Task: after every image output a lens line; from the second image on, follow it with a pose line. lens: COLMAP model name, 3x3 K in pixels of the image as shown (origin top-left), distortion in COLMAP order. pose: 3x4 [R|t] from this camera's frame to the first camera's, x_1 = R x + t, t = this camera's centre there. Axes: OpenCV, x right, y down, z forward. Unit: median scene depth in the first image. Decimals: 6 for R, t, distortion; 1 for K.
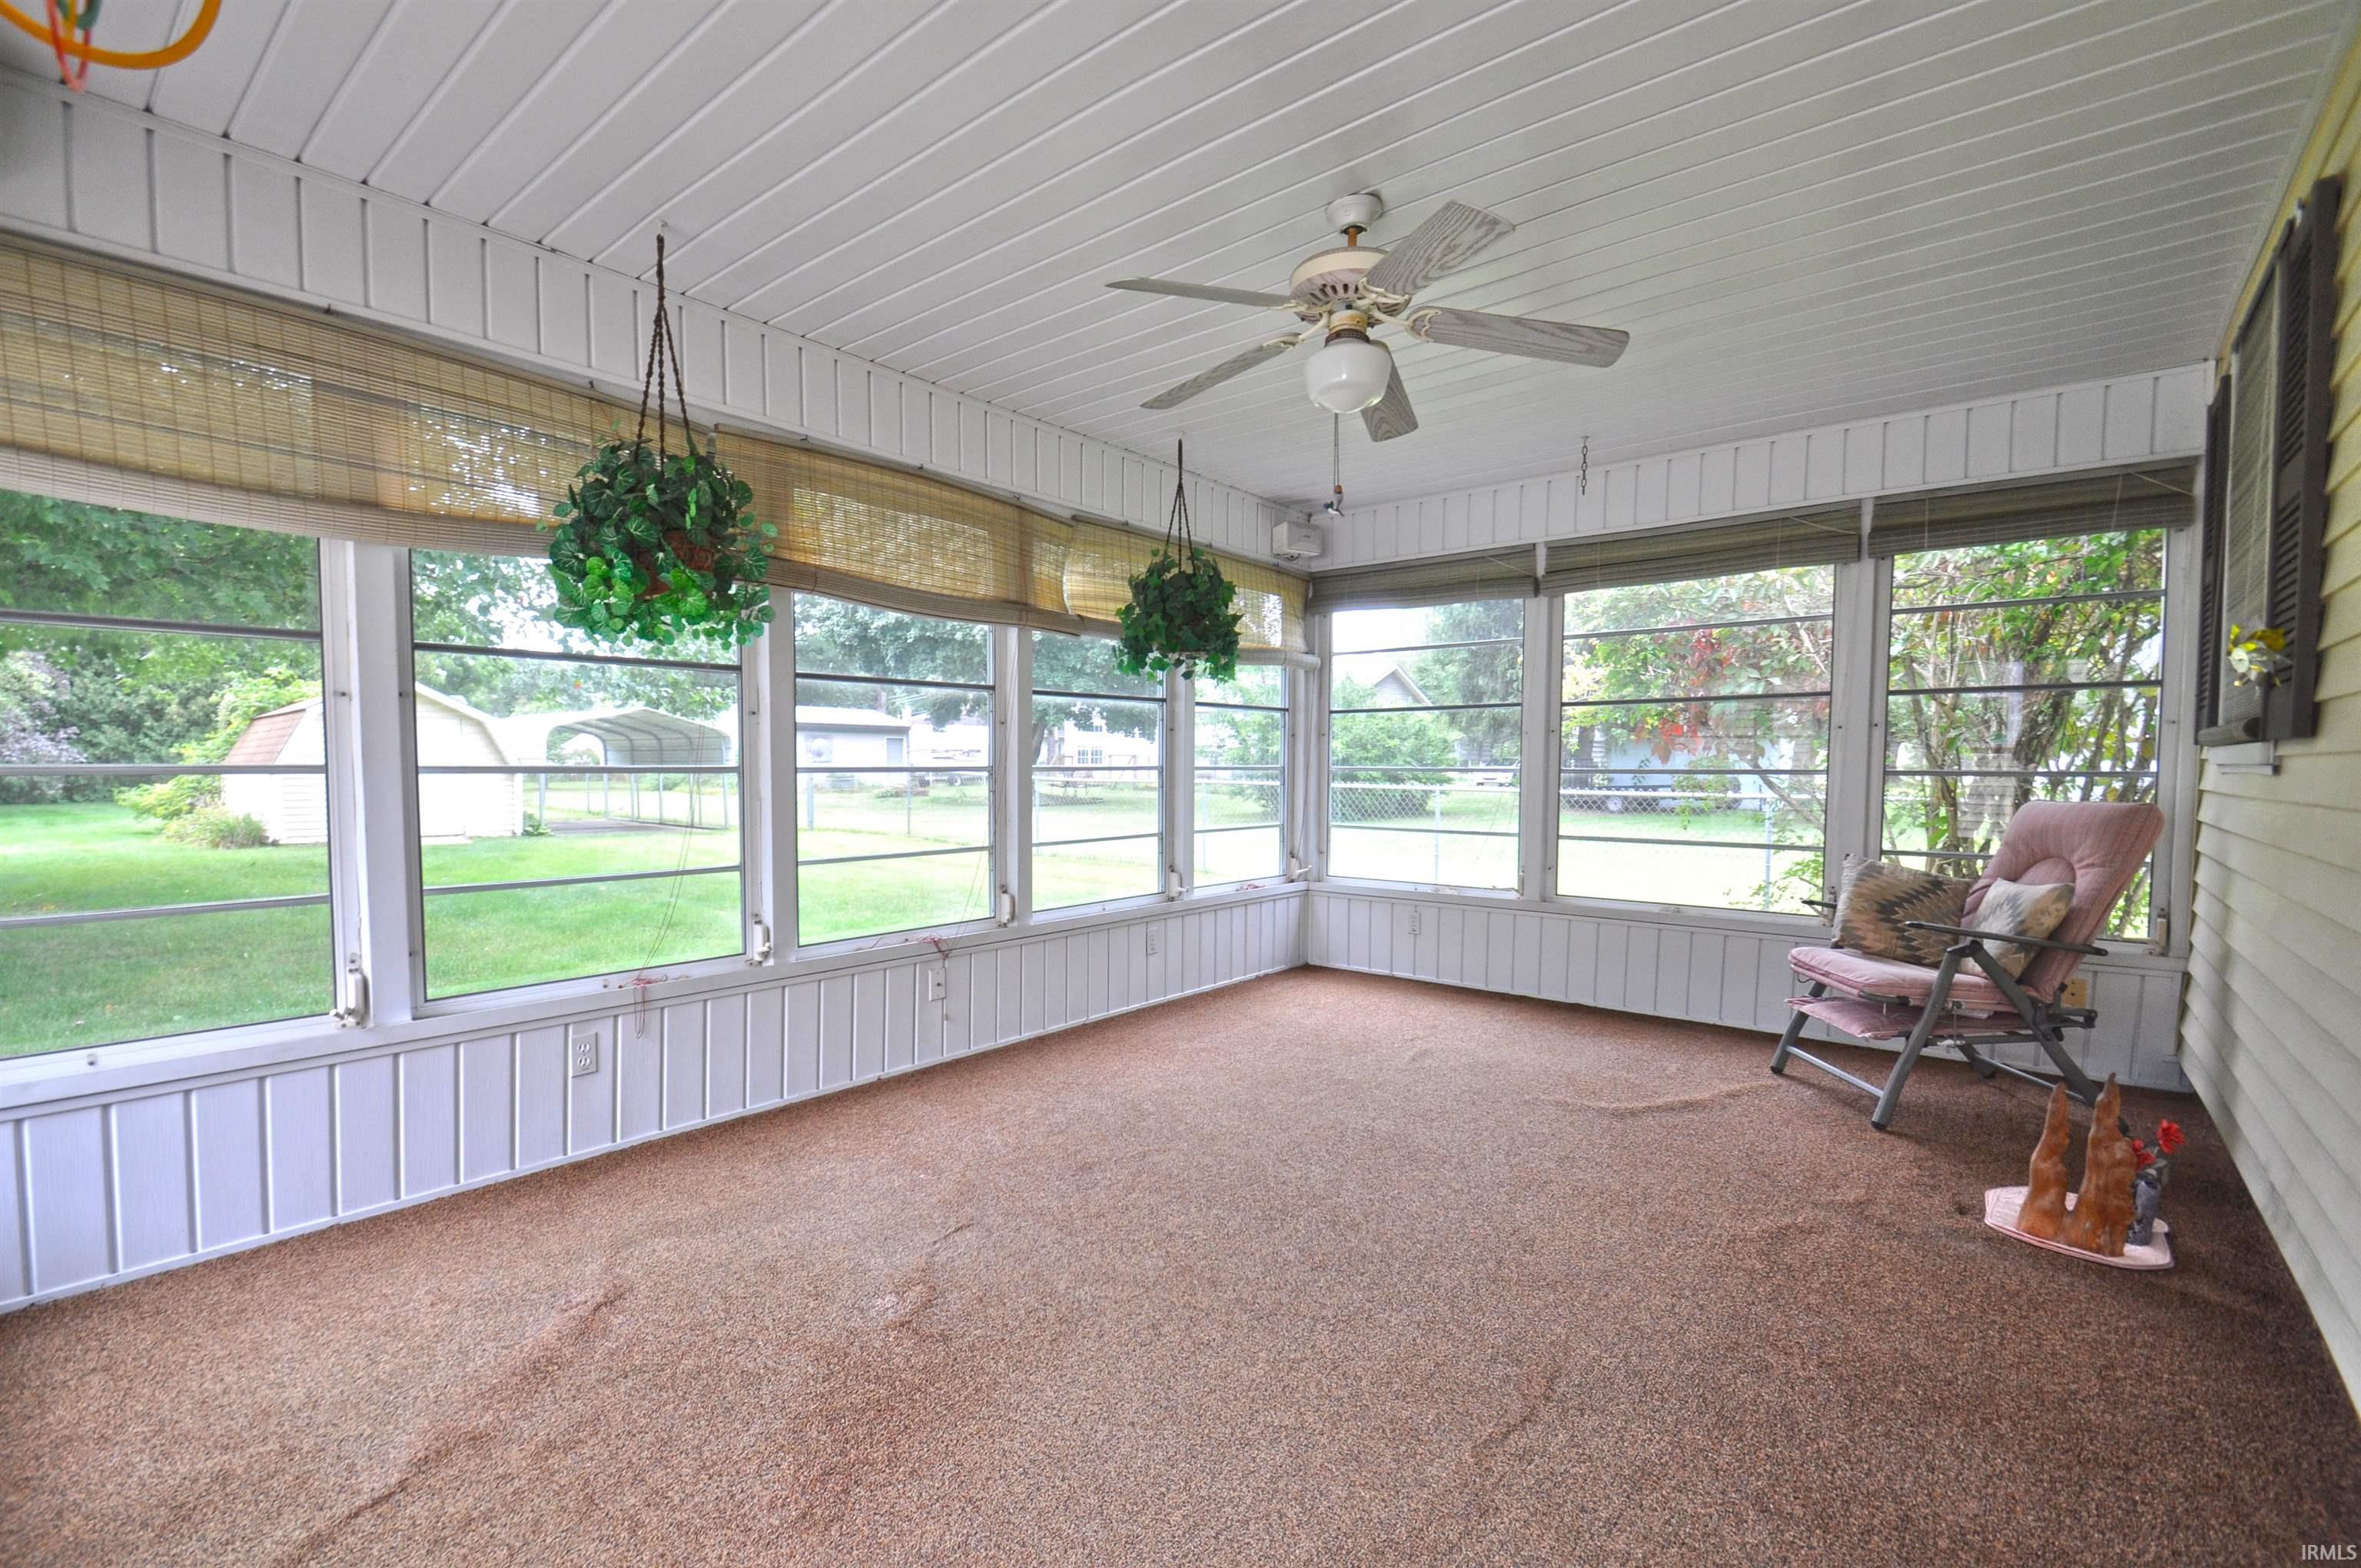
lens RADIAL K [[1014.1, 0, 1146.3], [0, 1014.1, 820.2], [0, 0, 1]] dist [0.002530, -0.014402]
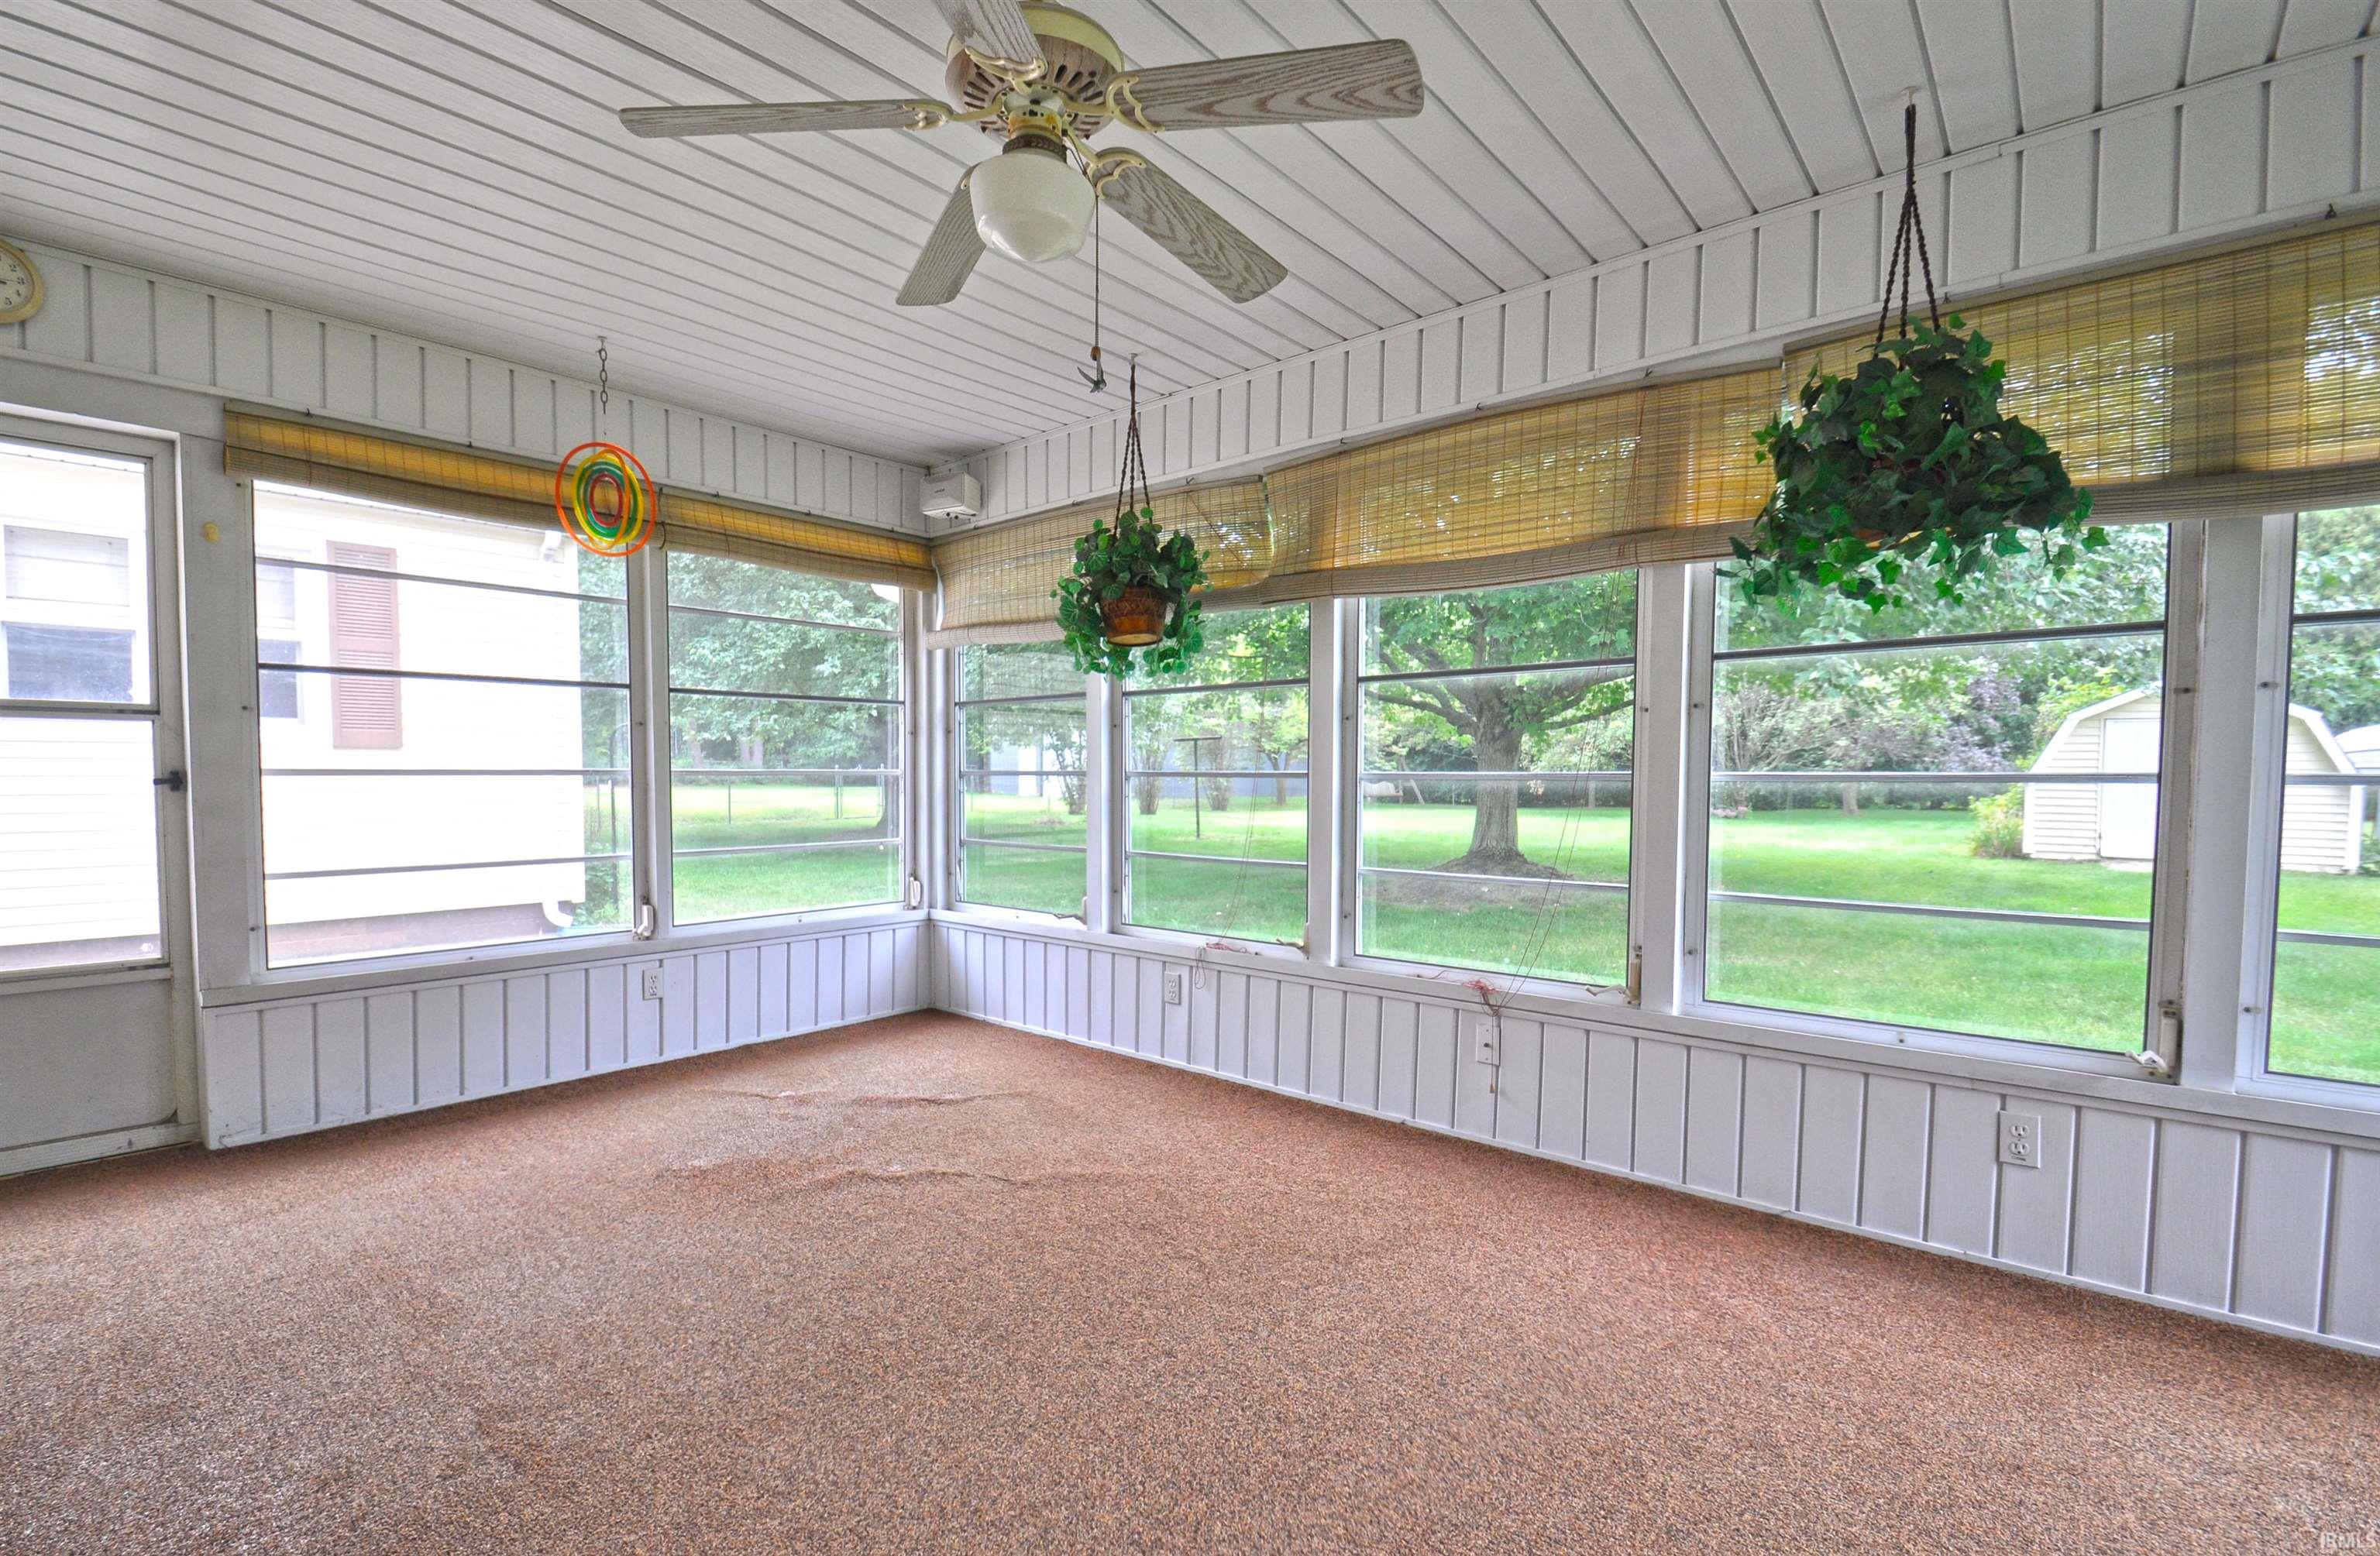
lens RADIAL K [[1094.8, 0, 1178.9], [0, 1094.8, 818.9], [0, 0, 1]] dist [-0.000146, 0.000047]
pose [[-0.014459, 0.043157, -0.998964, 0.645839], [-0.058439, 0.997324, 0.043932, -0.040455], [0.998186, 0.059014, -0.011898, 0.752450]]
